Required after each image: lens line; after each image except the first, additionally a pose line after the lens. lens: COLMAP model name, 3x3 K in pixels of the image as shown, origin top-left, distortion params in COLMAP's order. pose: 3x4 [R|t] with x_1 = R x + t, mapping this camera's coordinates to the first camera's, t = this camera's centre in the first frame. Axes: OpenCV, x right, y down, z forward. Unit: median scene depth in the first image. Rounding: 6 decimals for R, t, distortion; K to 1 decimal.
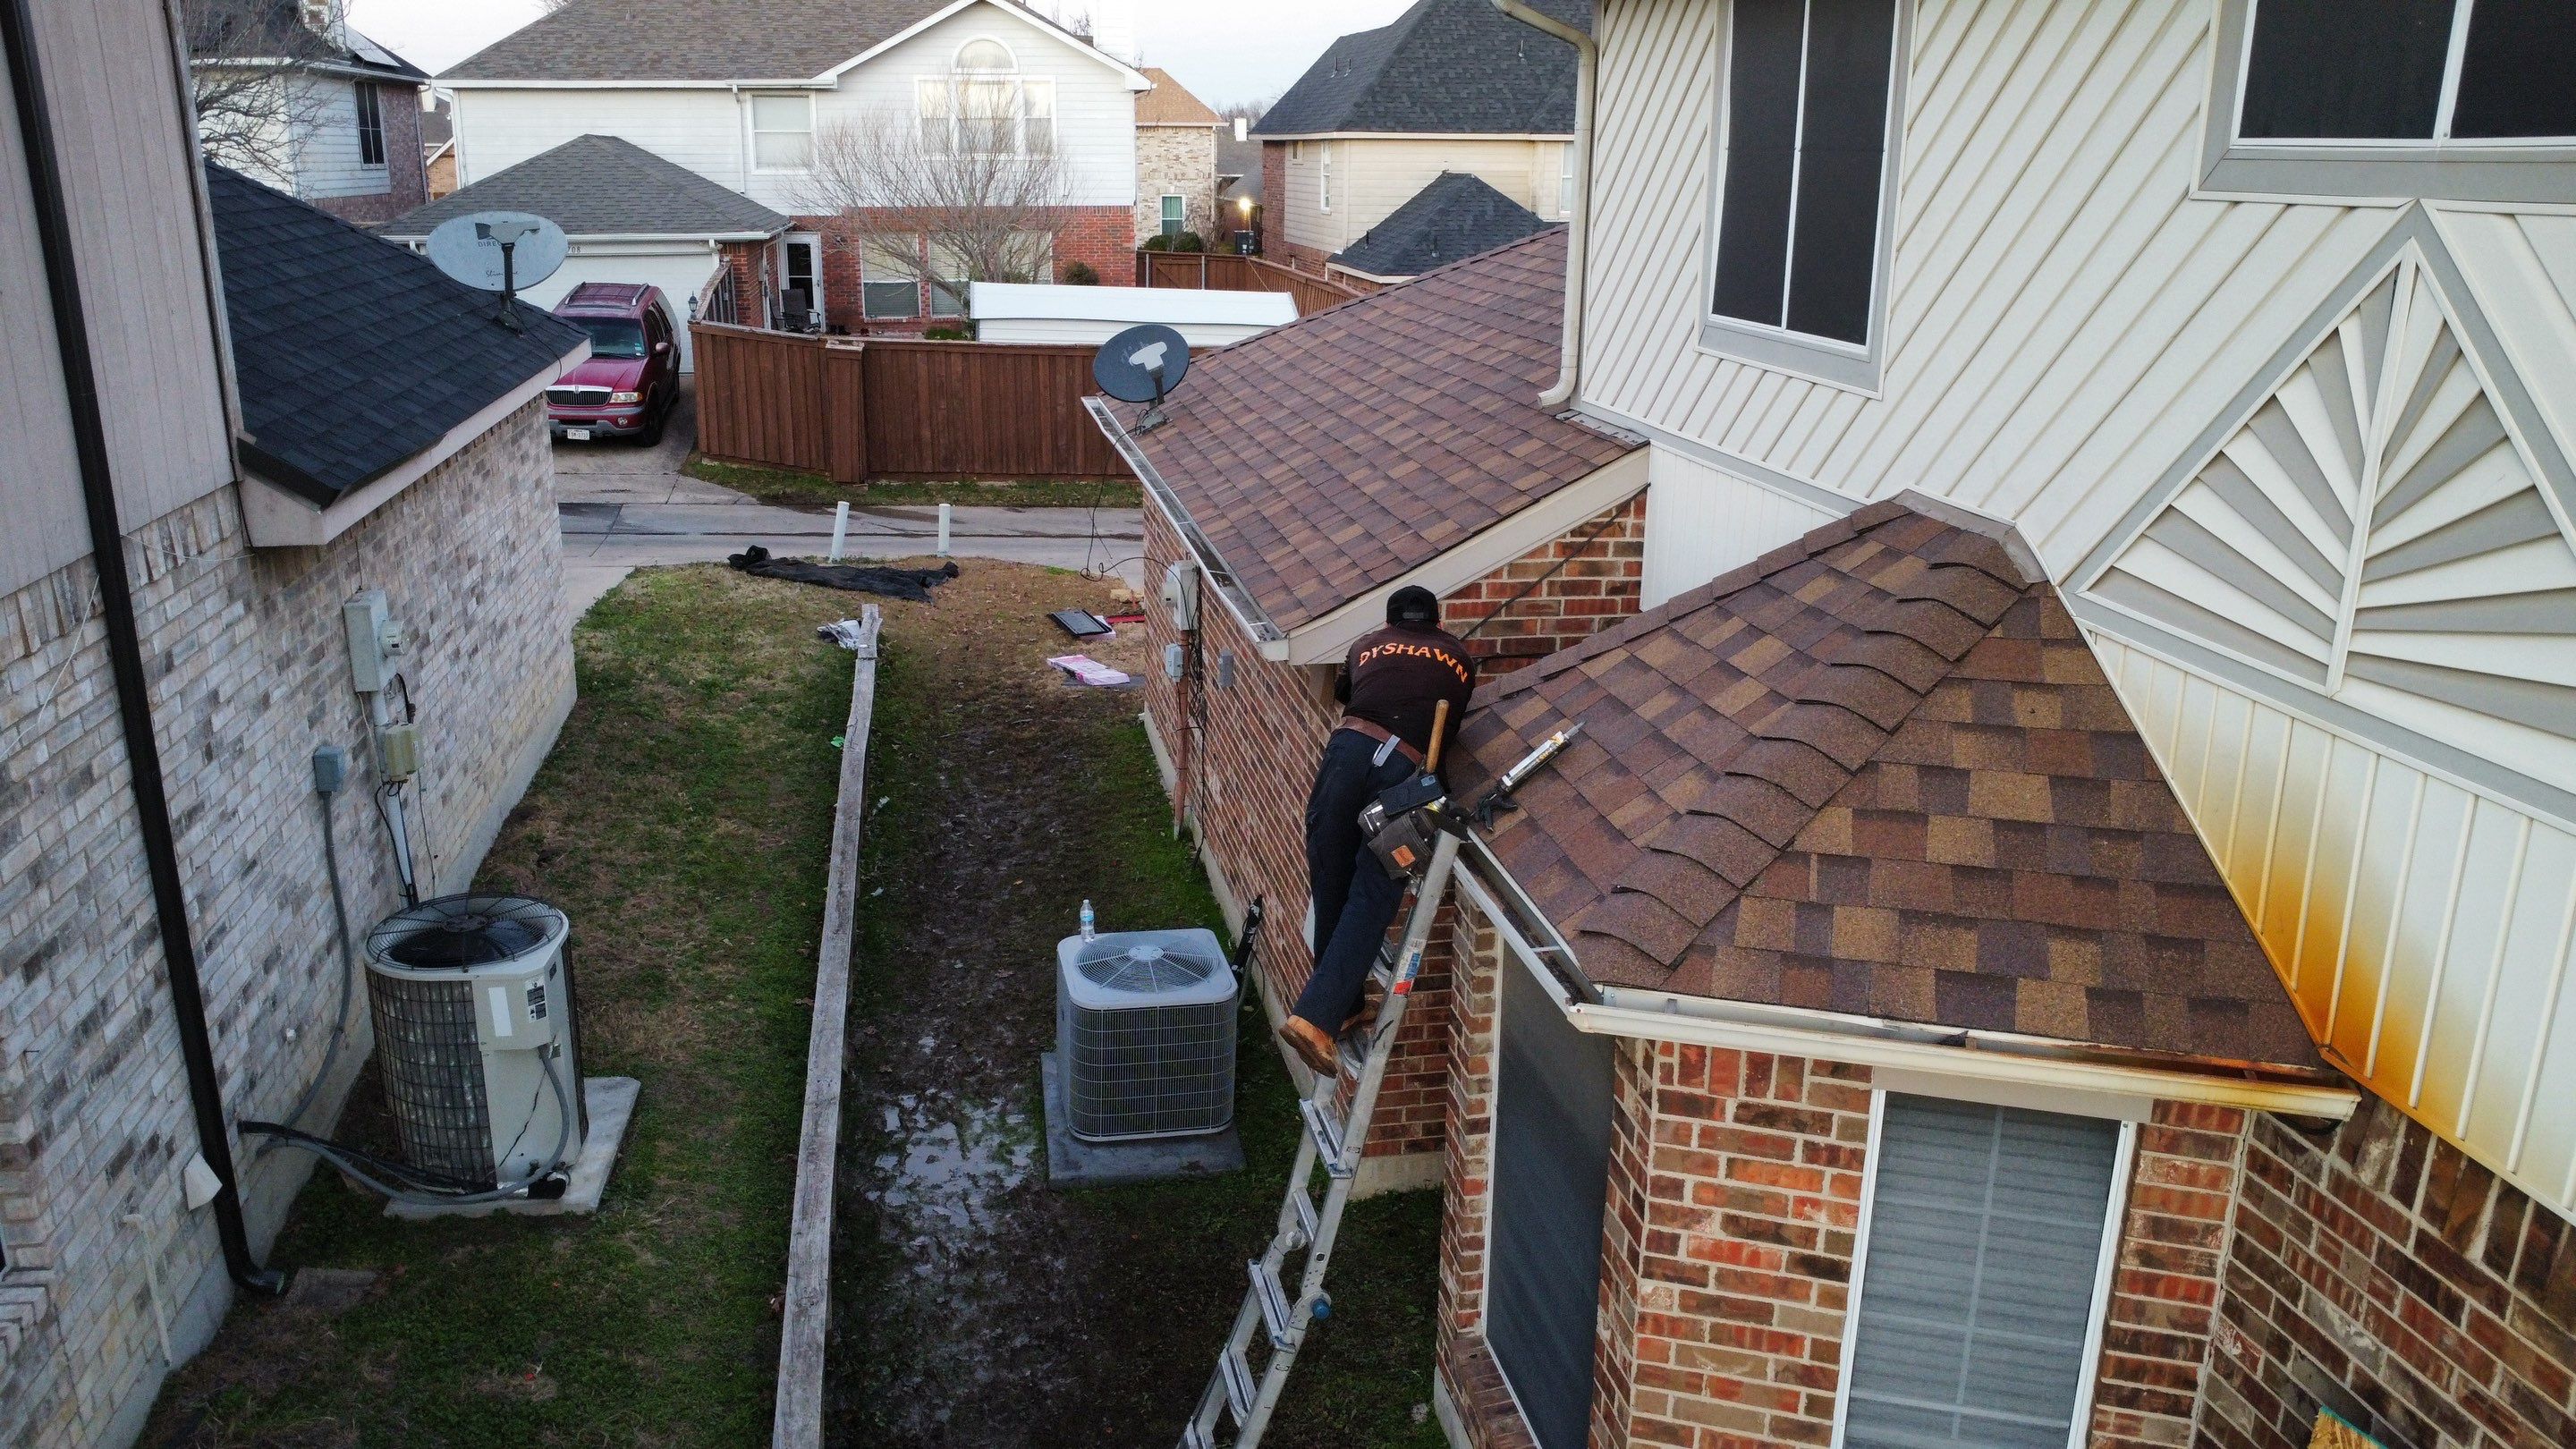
lens RADIAL K [[1878.4, 0, 1276.2], [0, 1878.4, 717.8], [0, 0, 1]] dist [-0.031881, -0.002897]
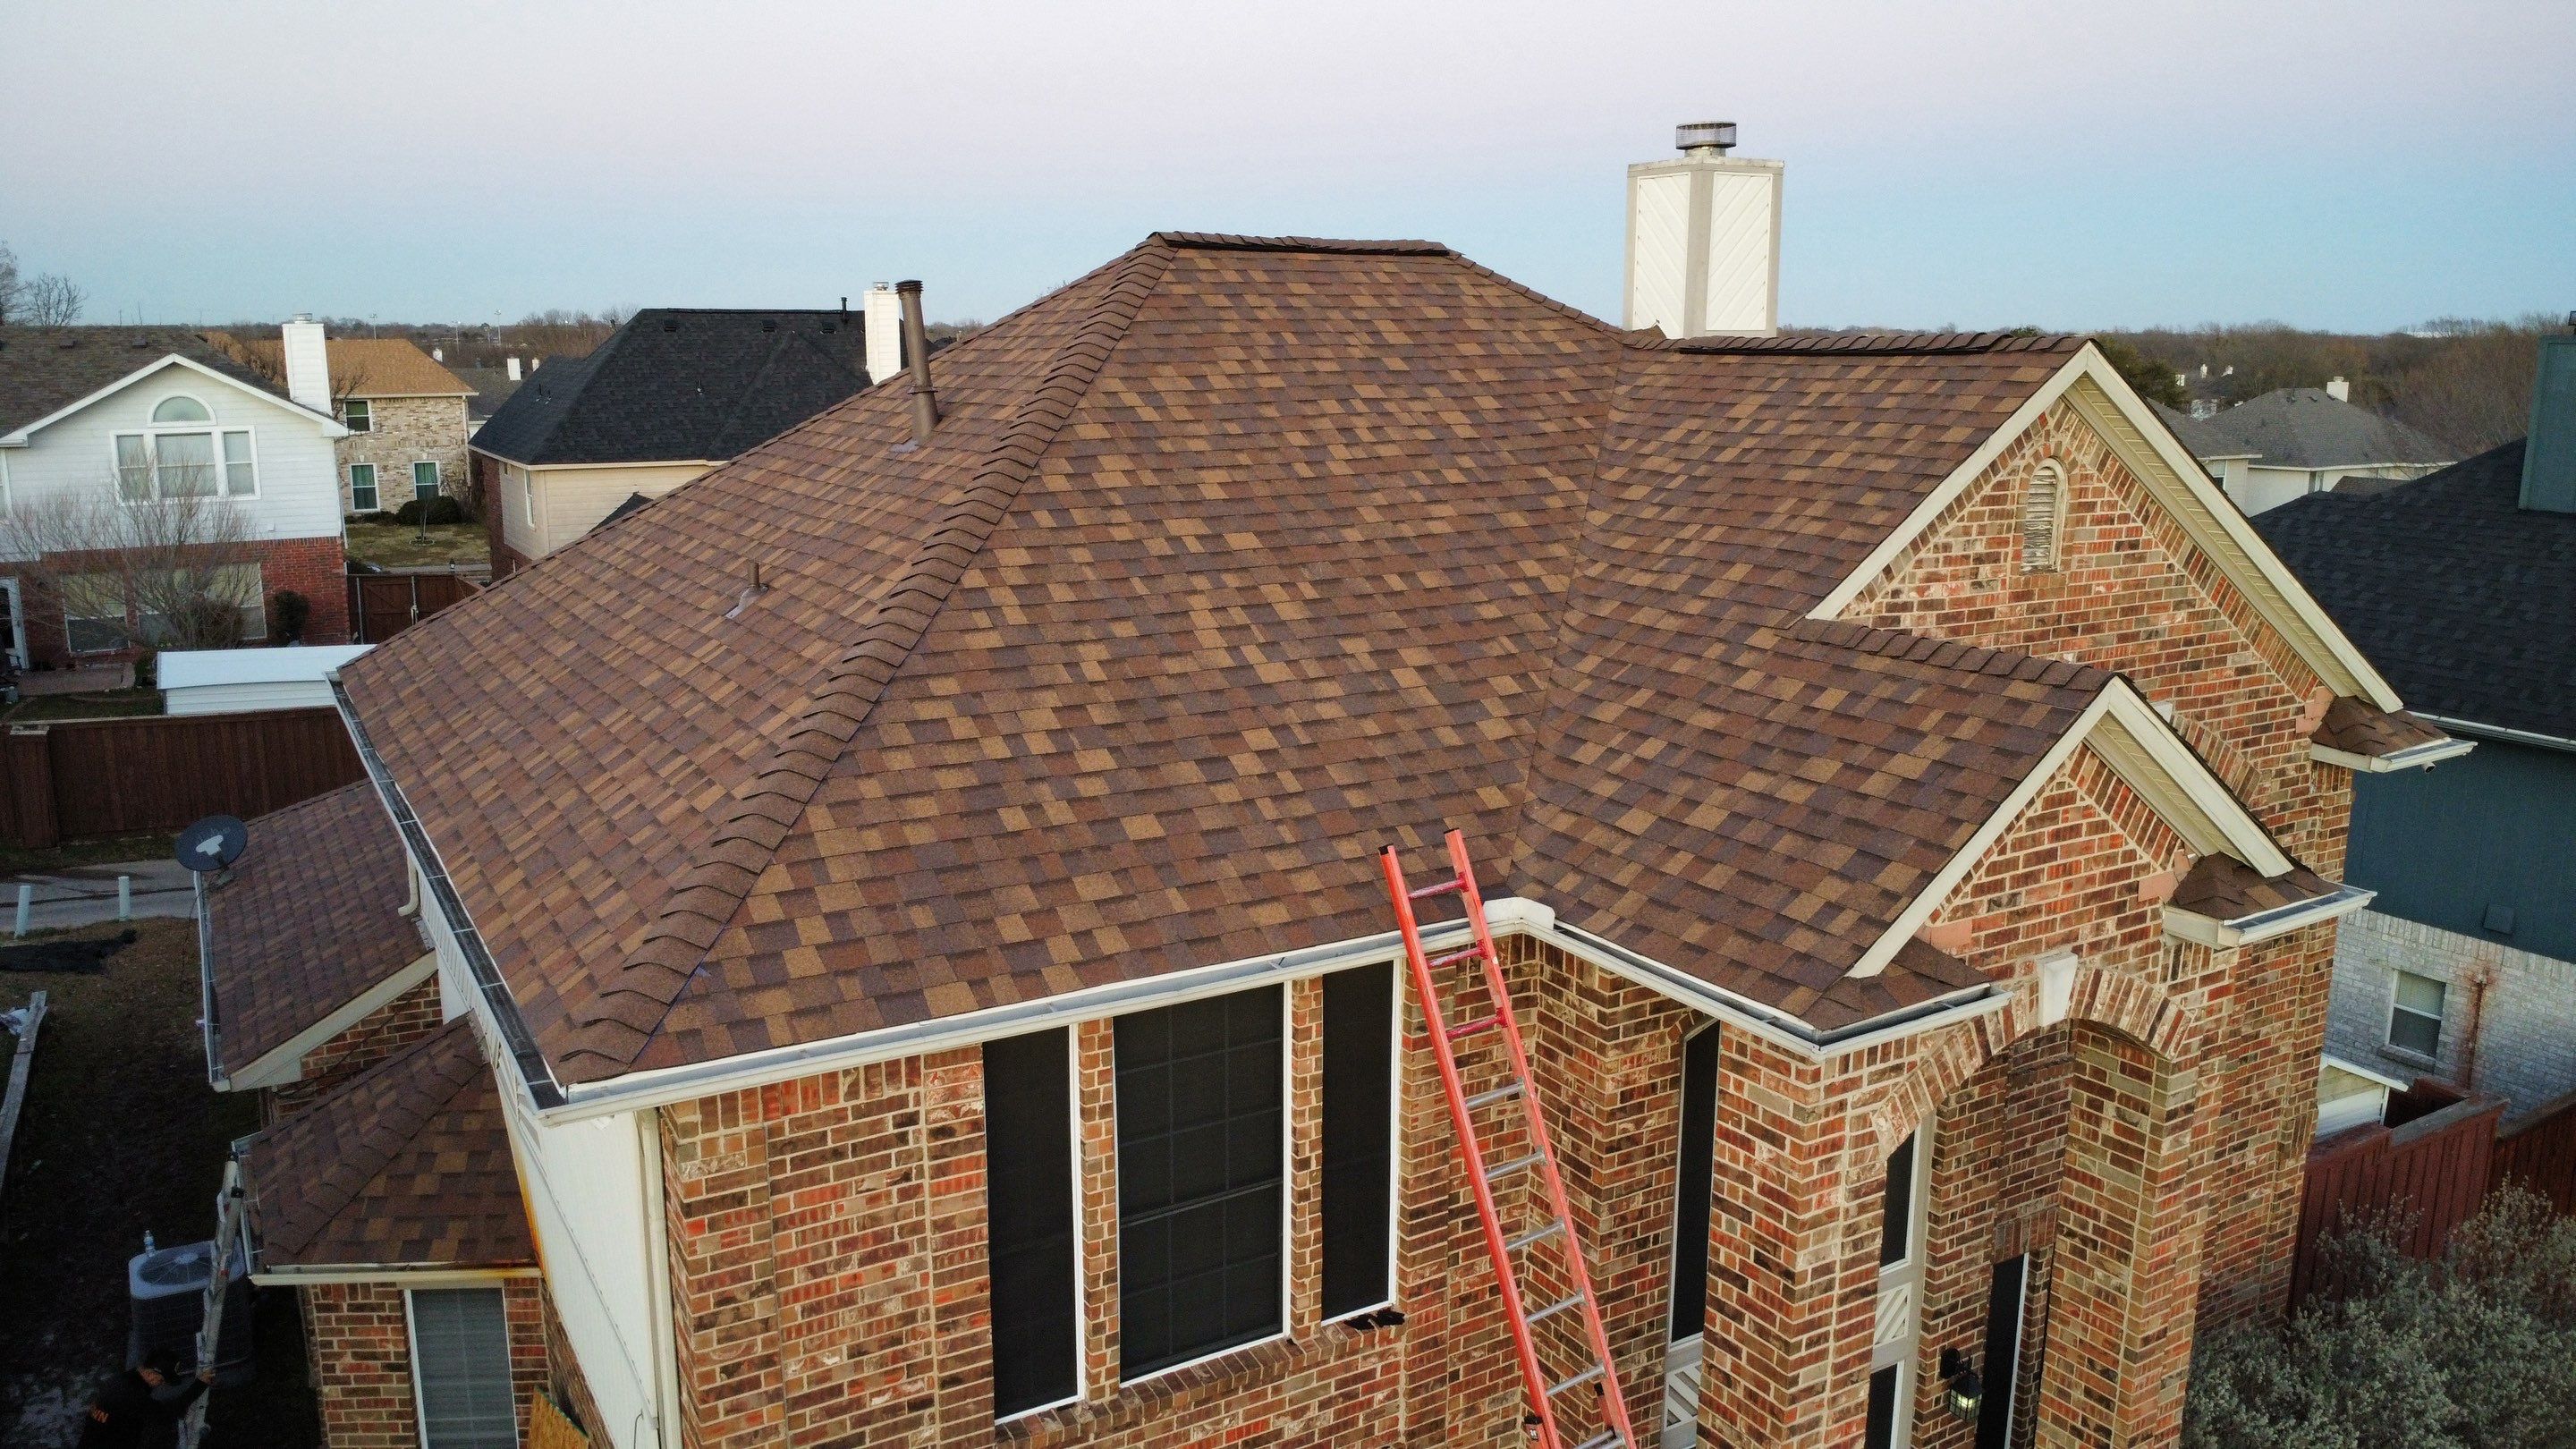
lens RADIAL K [[1878.4, 0, 1276.2], [0, 1878.4, 717.8], [0, 0, 1]] dist [-0.031881, -0.002897]
pose [[0.941249, -0.072873, 0.329757, 0.620931], [0.103470, 0.991711, -0.076182, -0.231118], [-0.321472, 0.105826, 0.940987, -1.671015]]
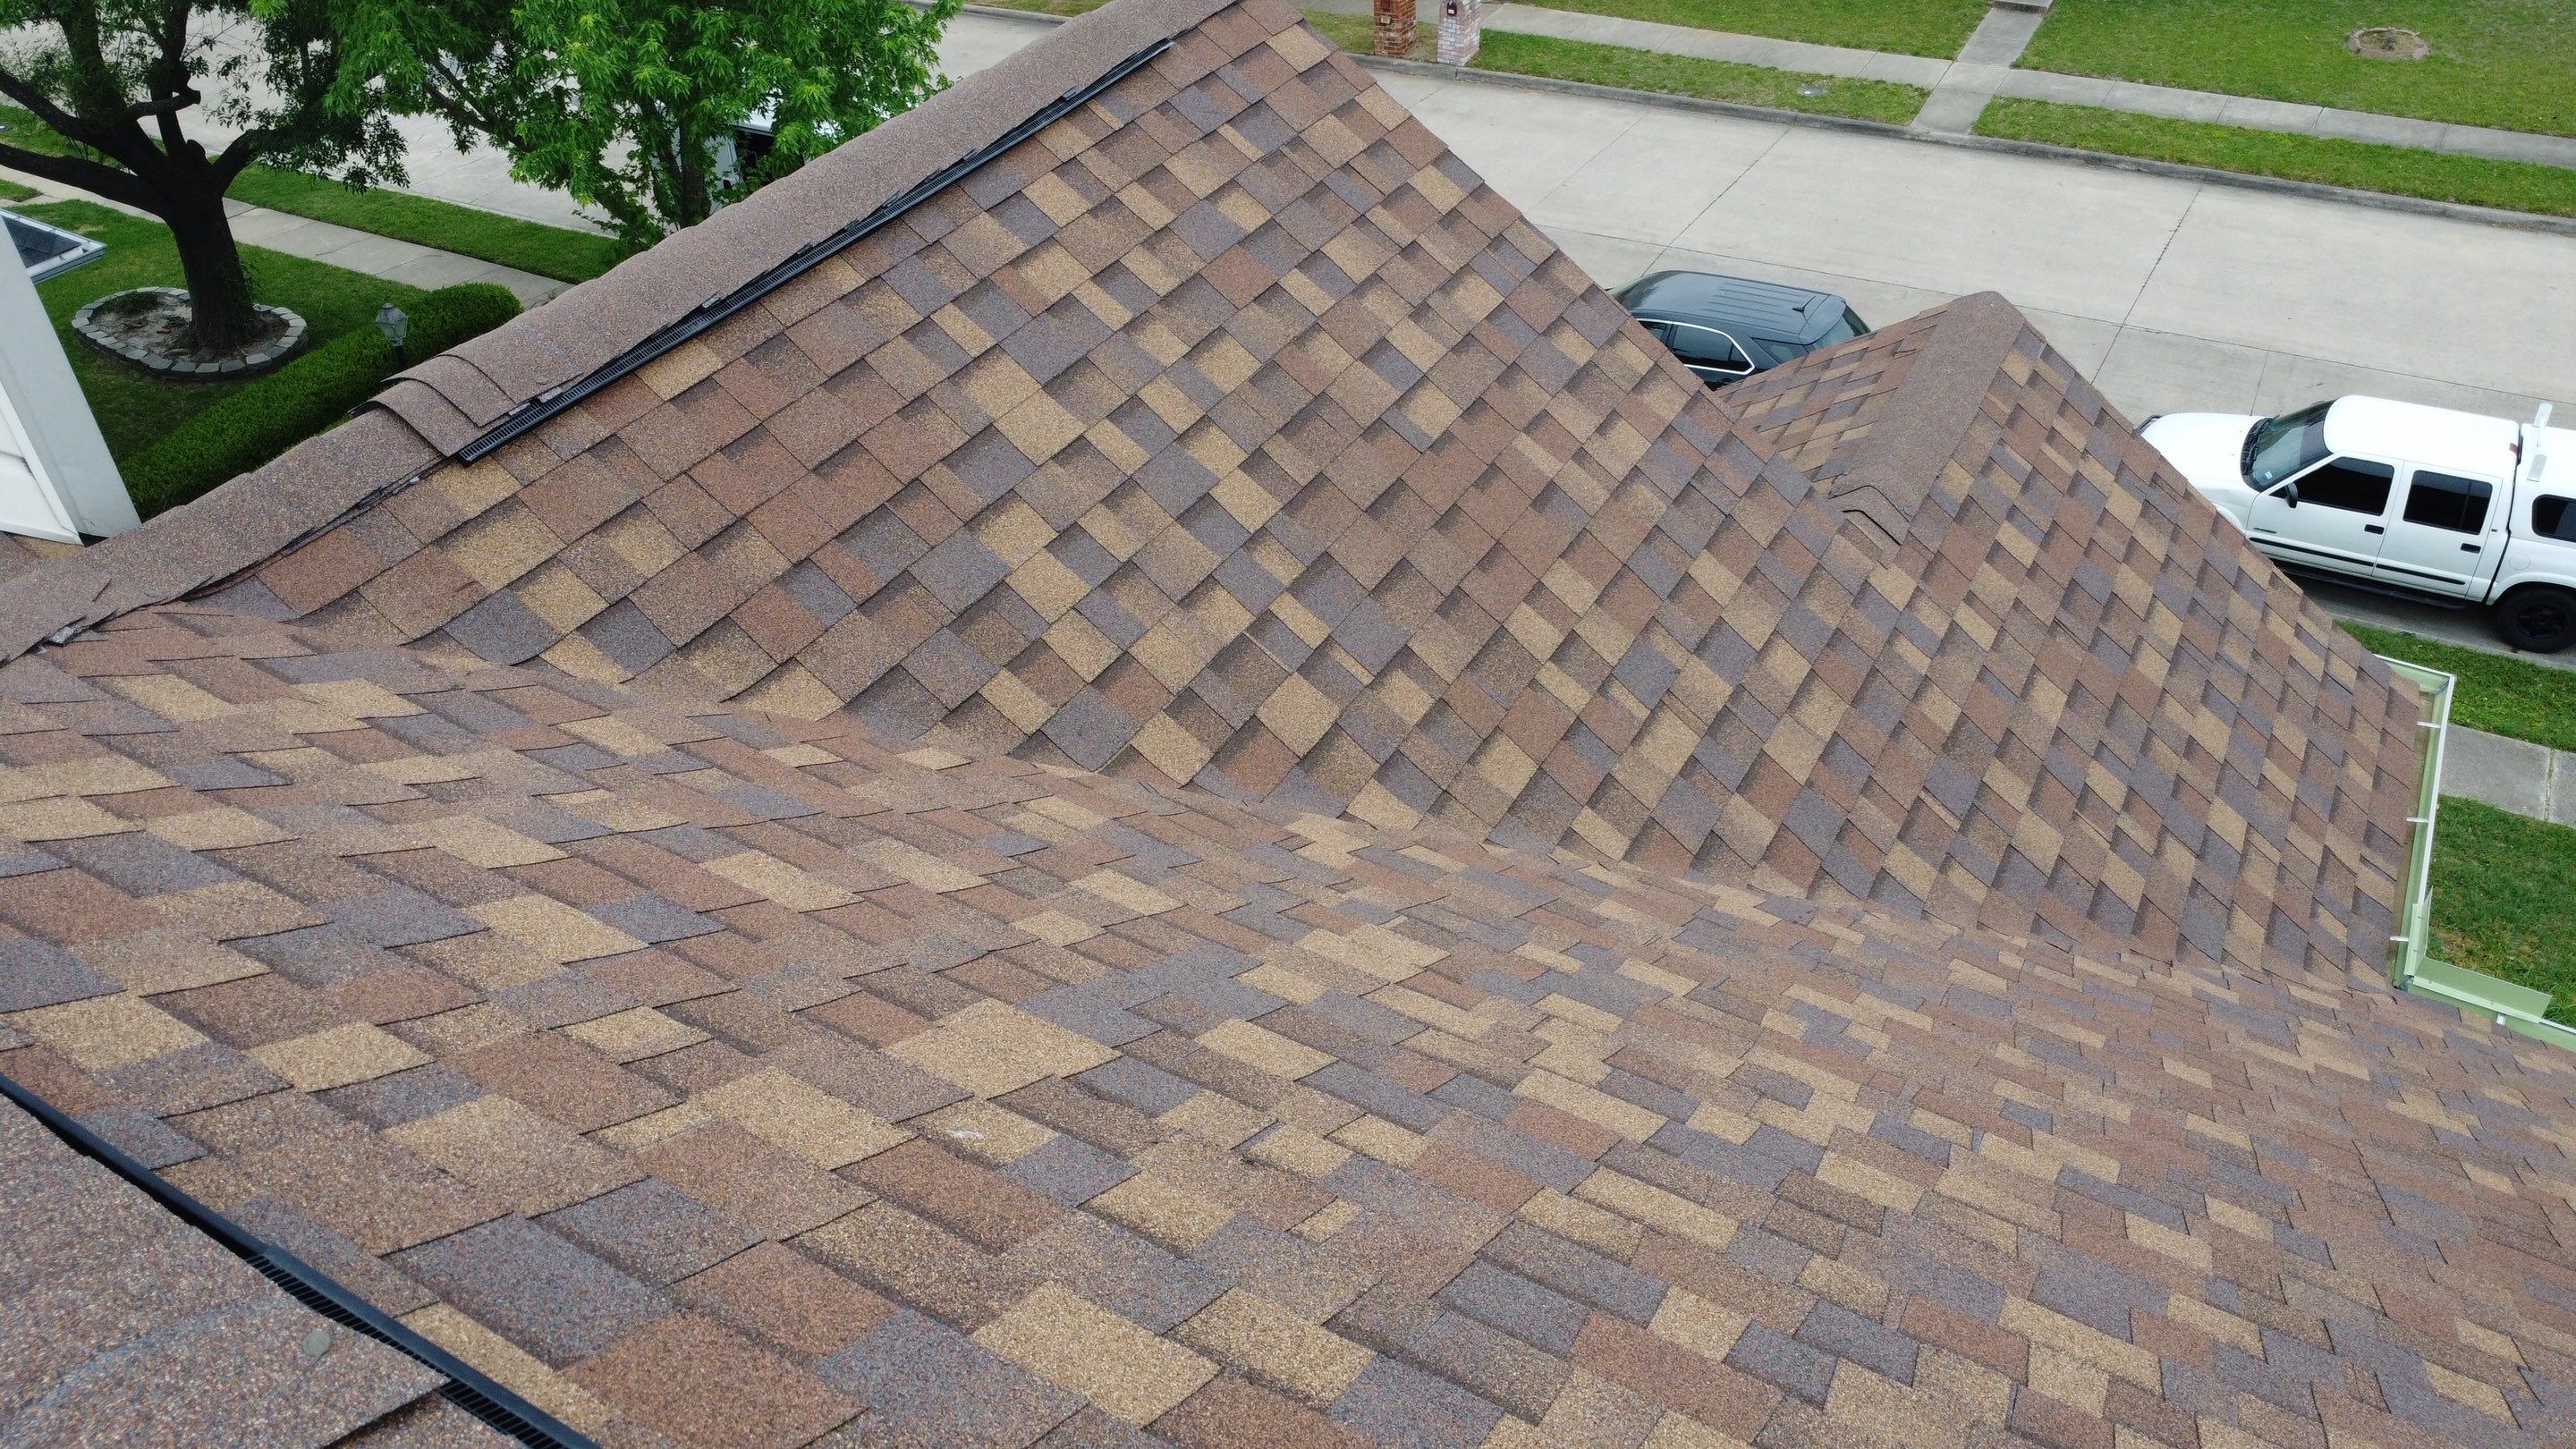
lens RADIAL K [[1878.4, 0, 1276.2], [0, 1878.4, 717.8], [0, 0, 1]] dist [-0.031881, -0.002897]
pose [[-0.750012, -0.403485, 0.524101, 1.399787], [0.210248, 0.605850, 0.767295, -1.321928], [-0.627119, 0.685671, -0.369563, 0.716734]]
